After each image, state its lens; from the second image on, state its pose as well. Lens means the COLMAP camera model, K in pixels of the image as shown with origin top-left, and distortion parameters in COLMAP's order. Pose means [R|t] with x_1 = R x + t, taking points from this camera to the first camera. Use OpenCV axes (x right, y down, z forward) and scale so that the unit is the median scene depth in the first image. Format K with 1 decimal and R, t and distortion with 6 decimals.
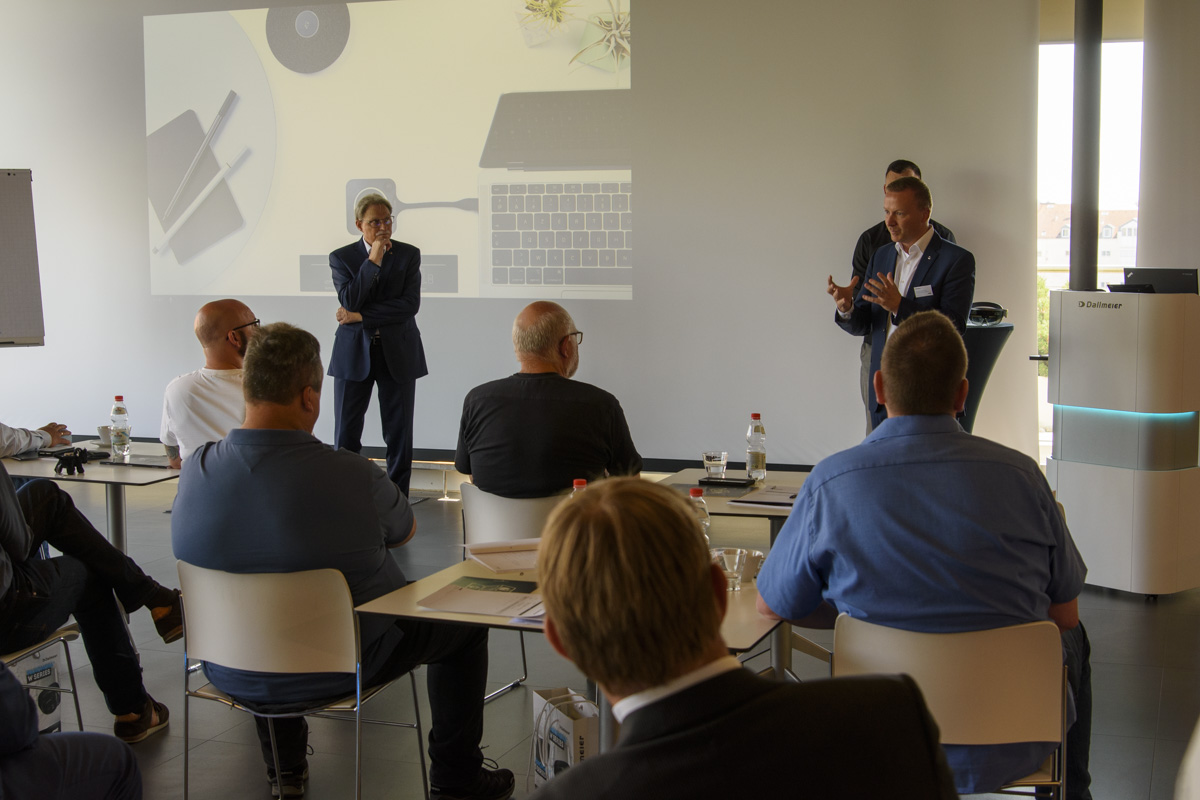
lens RADIAL K [[1767.3, 0, 600.2], [0, 1767.3, 399.4], [0, 0, 1]] dist [-0.043175, 0.000000]
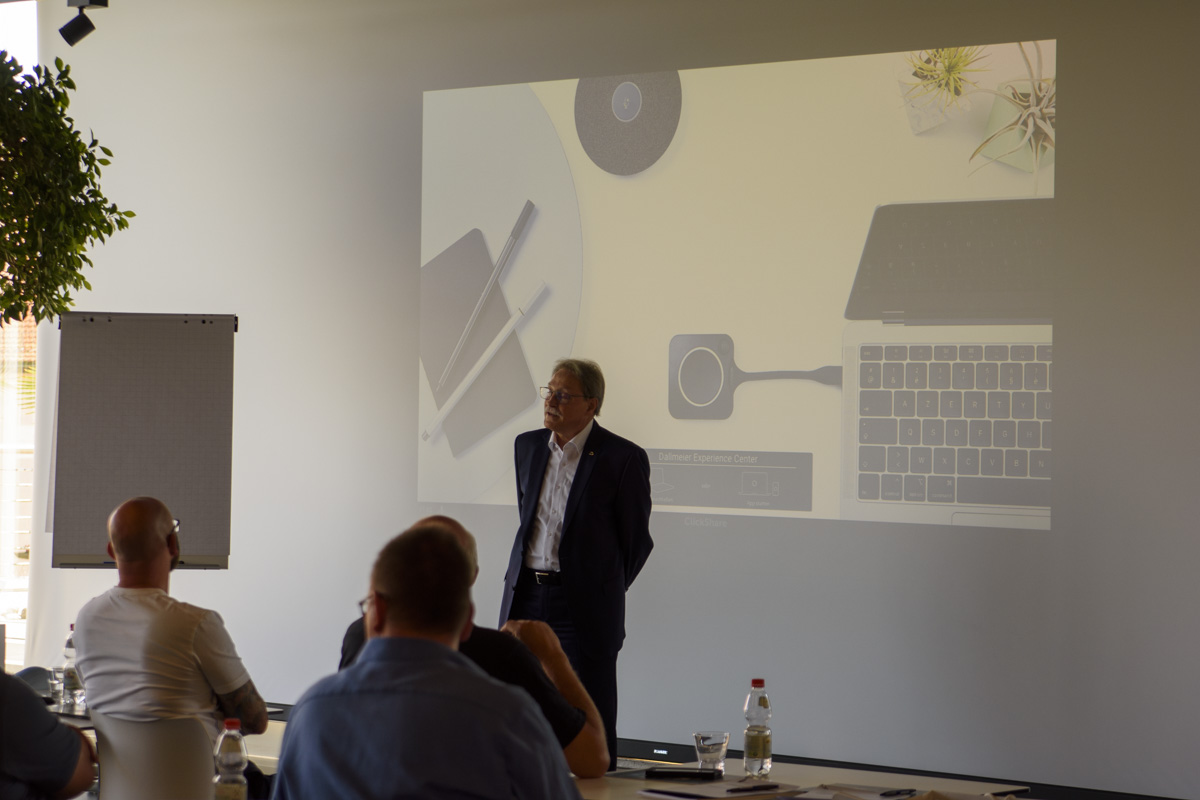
lens RADIAL K [[3267.6, 0, 598.8], [0, 3267.6, 398.2], [0, 0, 1]] dist [0.090377, 0.000000]
pose [[0.924437, 0.017654, -0.380925, 0.307025], [-0.056080, 0.994360, -0.090012, 0.010485], [0.377187, 0.104573, 0.920214, -0.133680]]
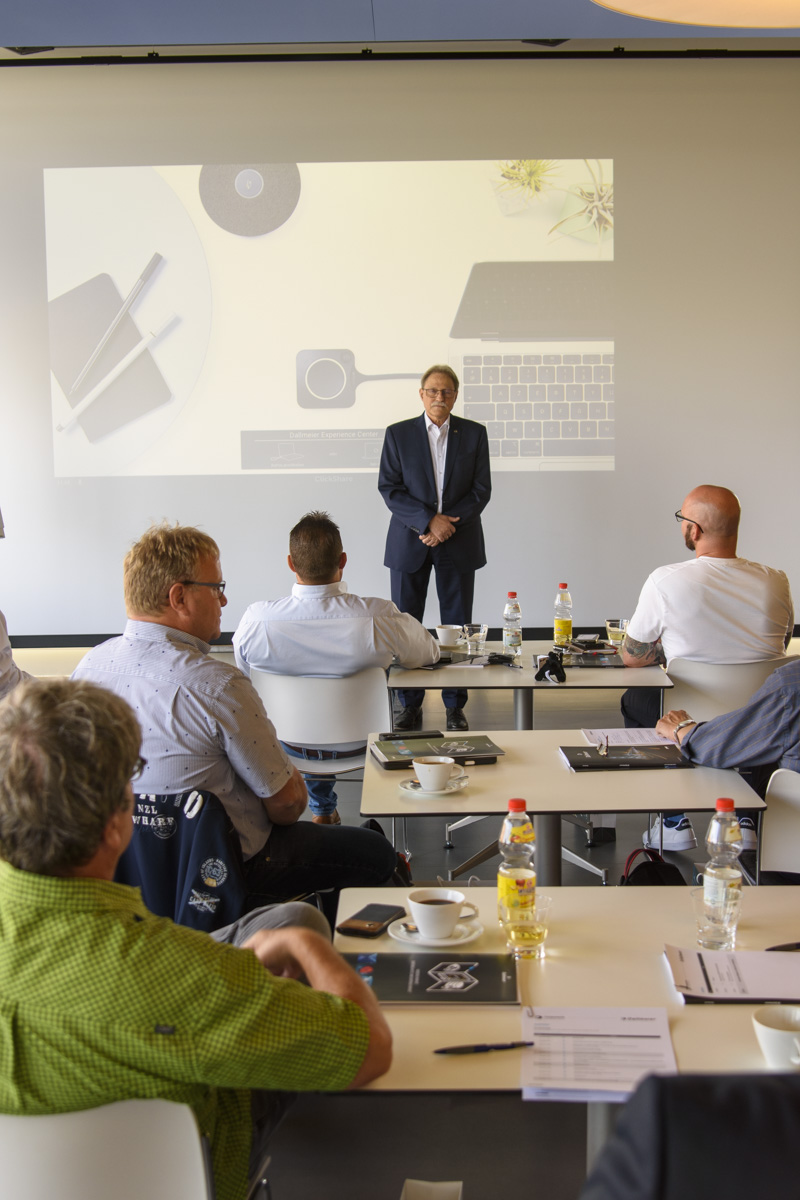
lens RADIAL K [[1625.4, 0, 397.1], [0, 1625.4, 595.5], [0, 0, 1]] dist [-0.096440, 0.000000]
pose [[0.938132, -0.049377, 0.342739, -0.411418], [0.041180, 0.998666, 0.031157, -0.018882], [-0.343820, -0.015115, 0.938914, 0.171319]]
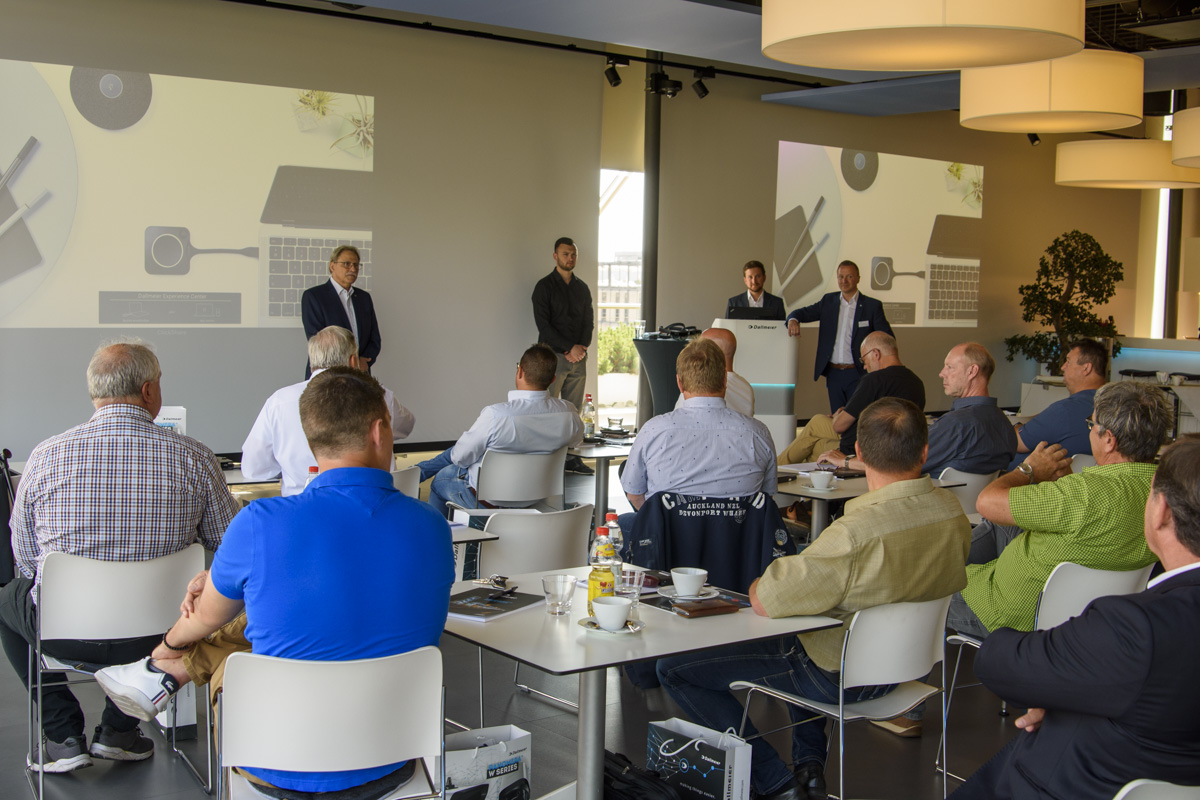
lens RADIAL K [[1452.8, 0, 591.9], [0, 1452.8, 406.9], [0, 0, 1]] dist [-0.103904, 0.000000]
pose [[0.521127, -0.053114, 0.851825, -0.822222], [0.054134, 0.998109, 0.029117, -0.019303], [-0.851761, 0.030939, 0.523017, 0.278177]]
